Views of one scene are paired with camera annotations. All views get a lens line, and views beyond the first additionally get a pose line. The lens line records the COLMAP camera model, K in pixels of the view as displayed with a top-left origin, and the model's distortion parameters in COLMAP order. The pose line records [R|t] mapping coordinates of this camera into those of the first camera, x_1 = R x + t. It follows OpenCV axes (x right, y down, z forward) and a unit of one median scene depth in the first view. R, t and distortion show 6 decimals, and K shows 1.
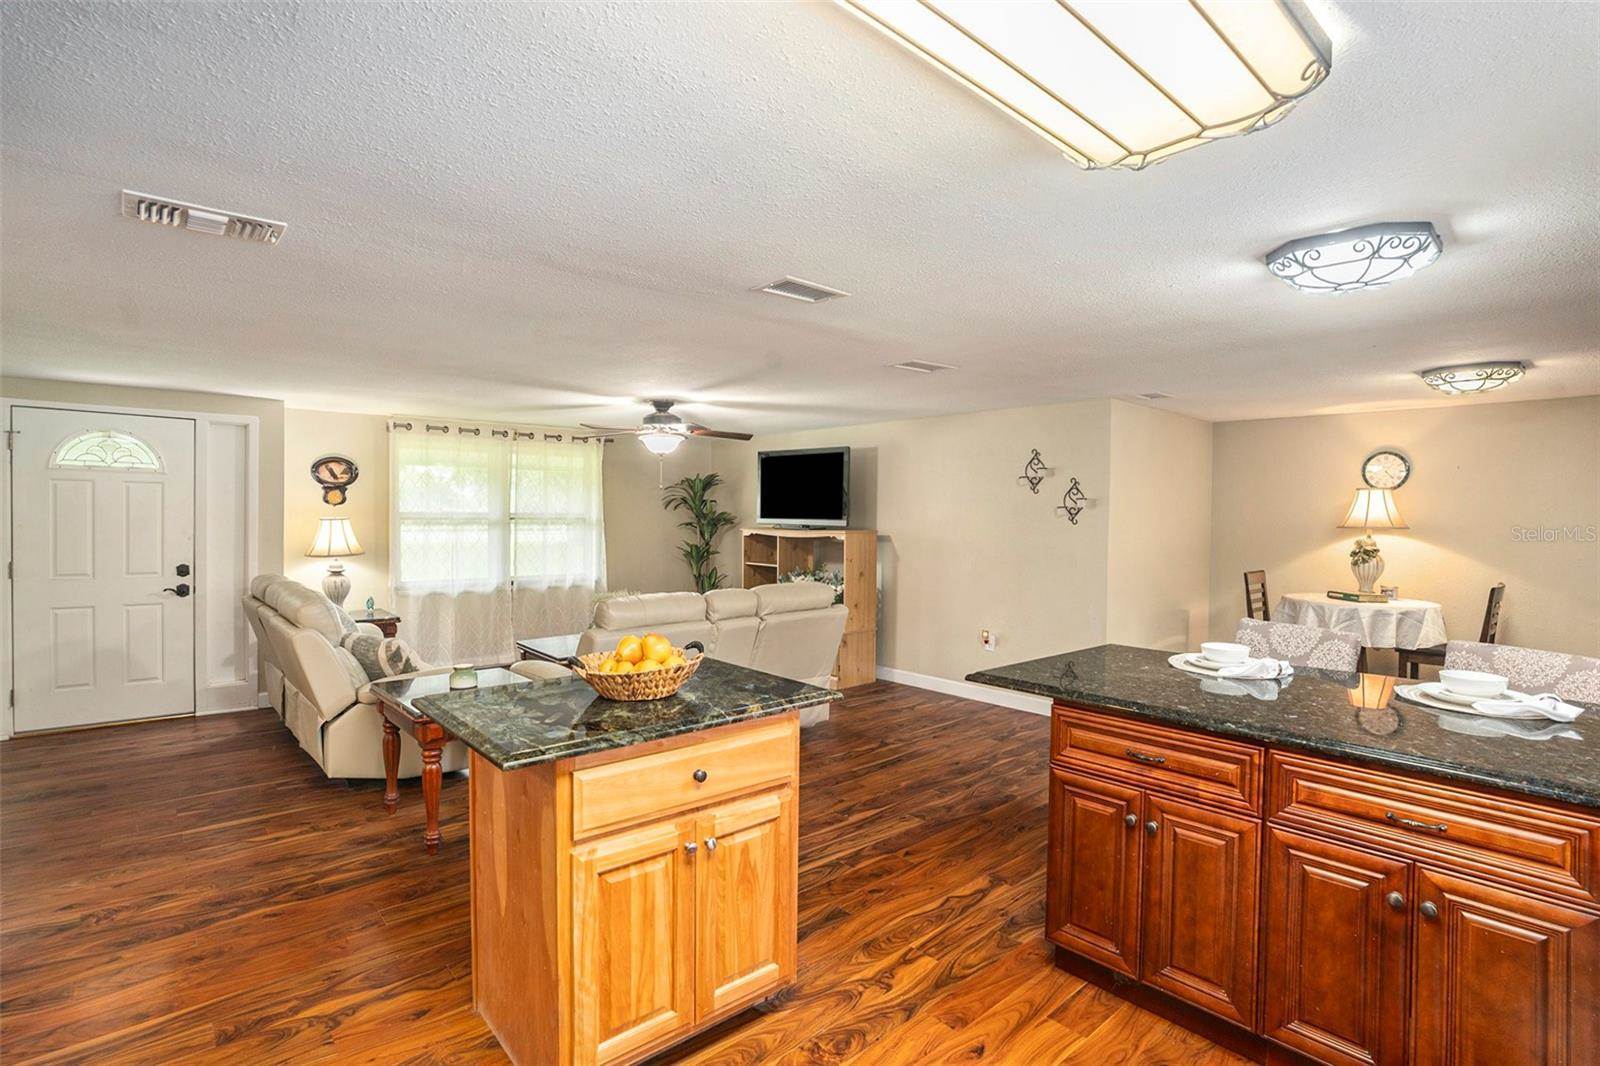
lens RADIAL K [[777.7, 0, 801.5], [0, 777.7, 518.6], [0, 0, 1]] dist [-0.033647, 0.000810]
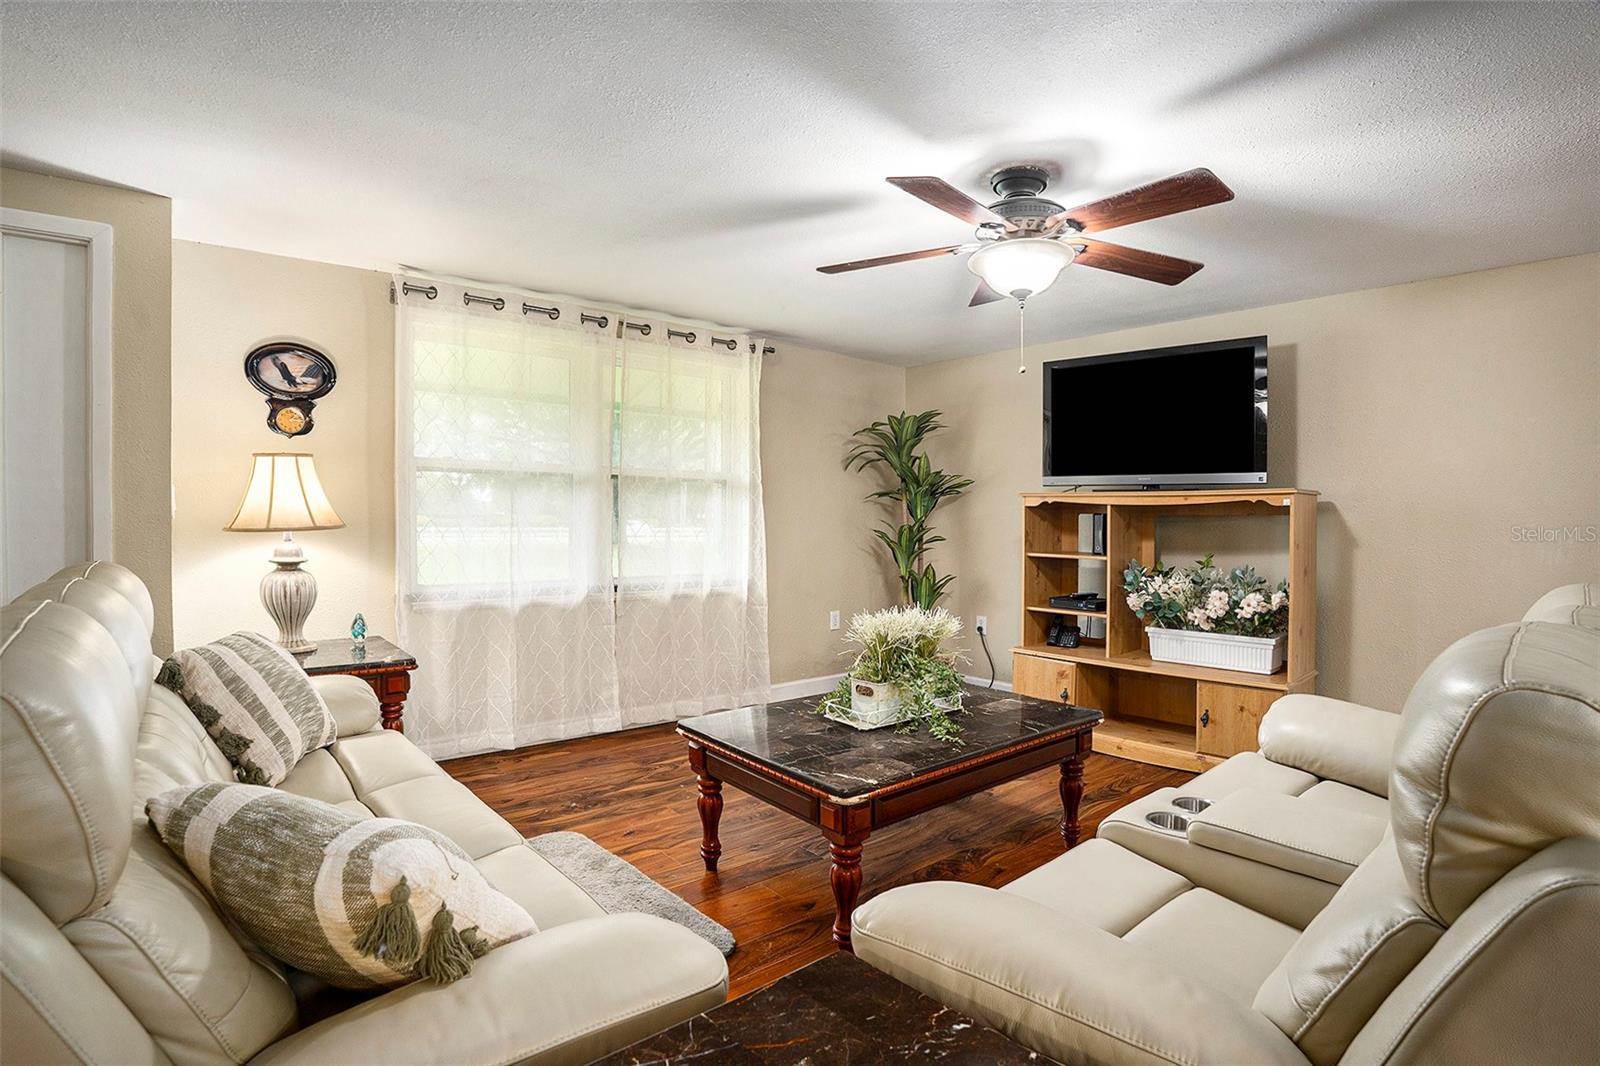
lens RADIAL K [[777.7, 0, 800.2], [0, 777.7, 538.5], [0, 0, 1]] dist [-0.033647, 0.000810]
pose [[0.999761, 0.003920, -0.021507, -0.243376], [-0.003573, 0.999863, 0.016175, 0.040070], [0.021568, -0.016095, 0.999638, 0.471306]]
